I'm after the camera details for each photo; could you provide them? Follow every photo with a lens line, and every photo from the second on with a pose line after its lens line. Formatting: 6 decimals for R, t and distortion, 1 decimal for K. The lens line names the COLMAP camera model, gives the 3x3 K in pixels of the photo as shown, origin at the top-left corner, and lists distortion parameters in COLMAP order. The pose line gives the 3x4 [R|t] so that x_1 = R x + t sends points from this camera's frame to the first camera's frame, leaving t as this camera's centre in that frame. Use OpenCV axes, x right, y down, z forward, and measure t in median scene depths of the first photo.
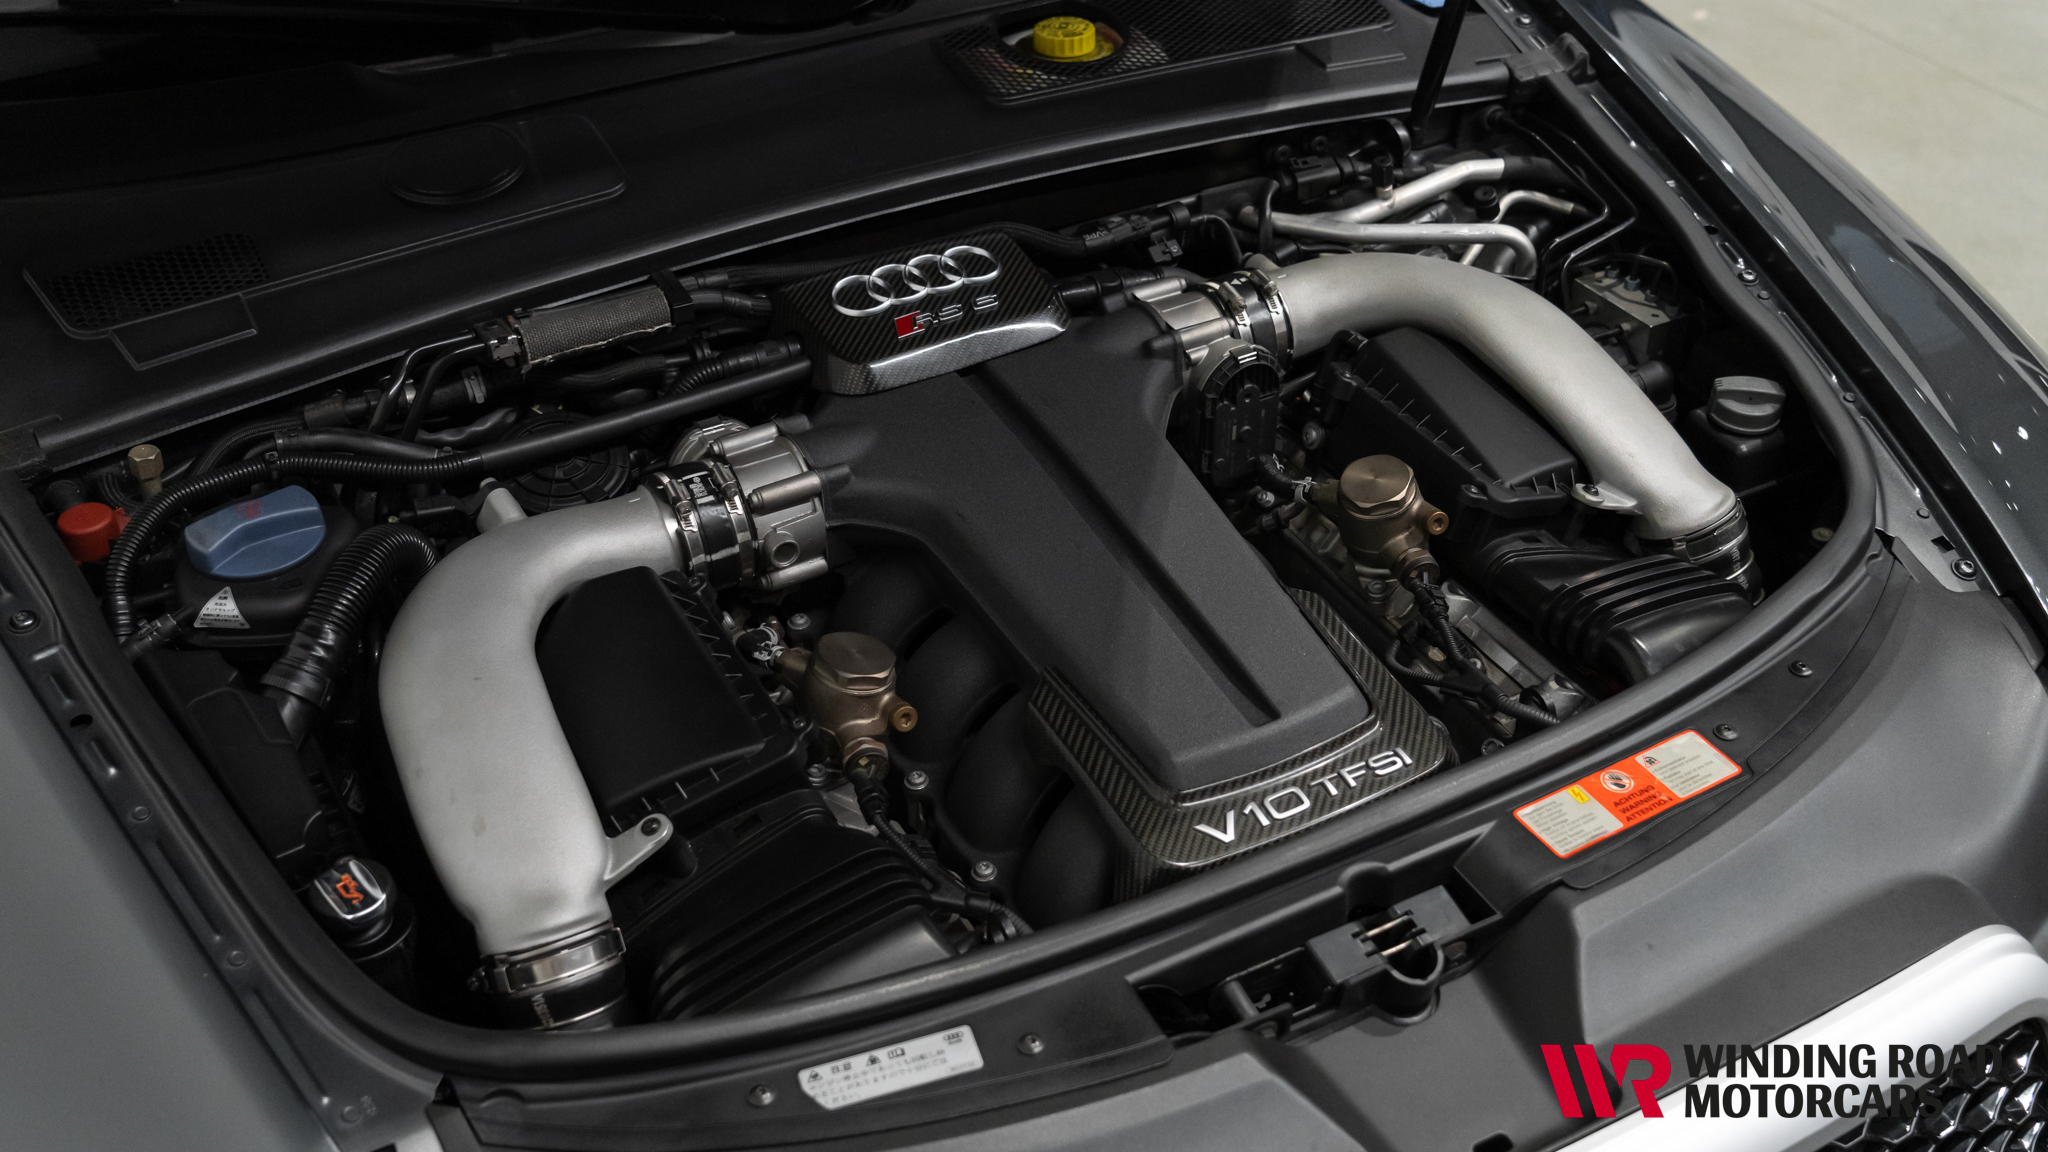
lens RADIAL K [[2083.0, 0, 1024.0], [0, 2083.0, 576.0], [0, 0, 1]] dist [-0.007169, 0.005389]
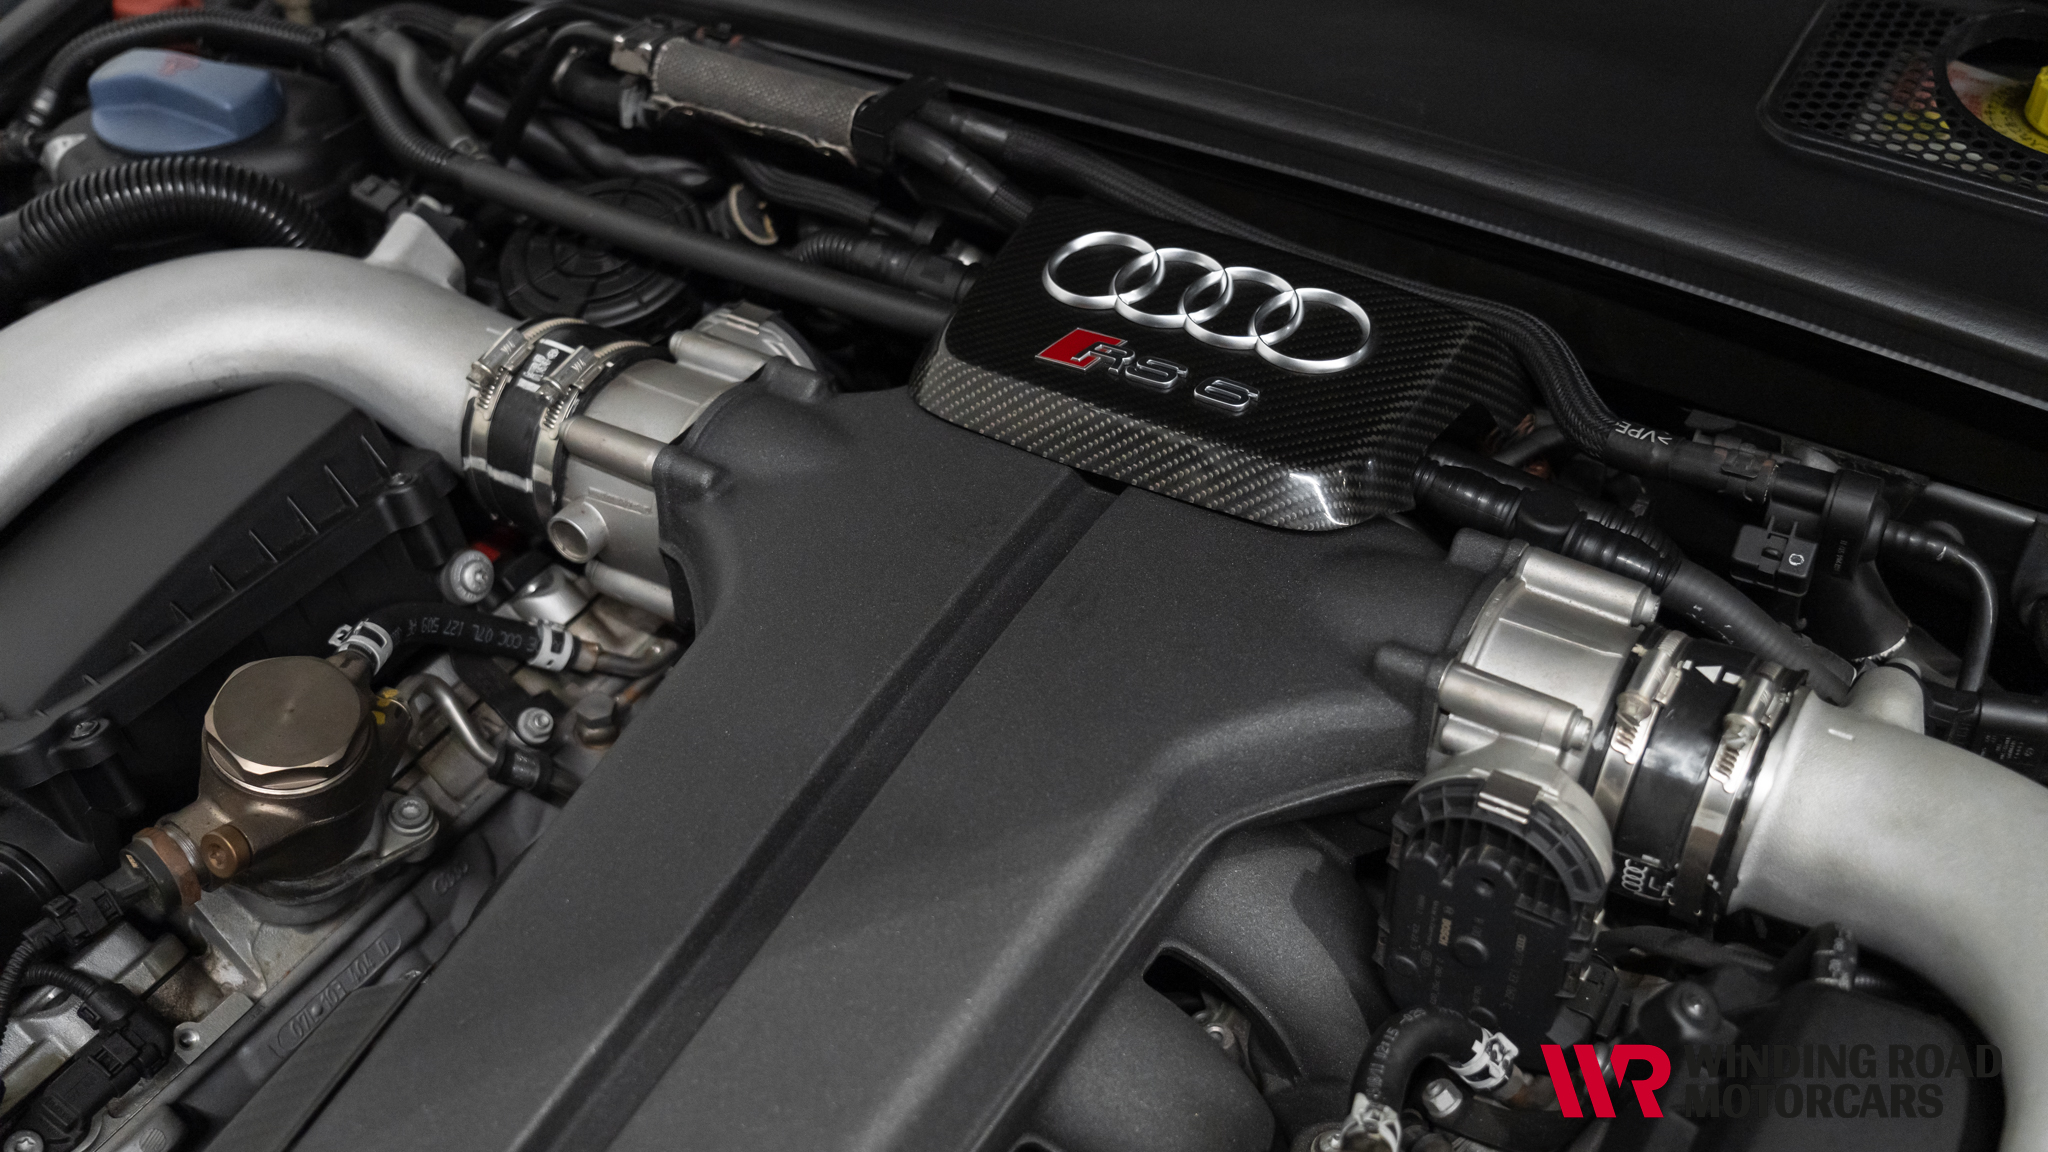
lens RADIAL K [[2083.0, 0, 1024.0], [0, 2083.0, 576.0], [0, 0, 1]] dist [-0.007169, 0.005389]
pose [[0.527464, 0.555231, -0.643040, 0.299831], [-0.524095, 0.808366, 0.268084, -0.203604], [0.668660, 0.195609, 0.717378, 0.613786]]
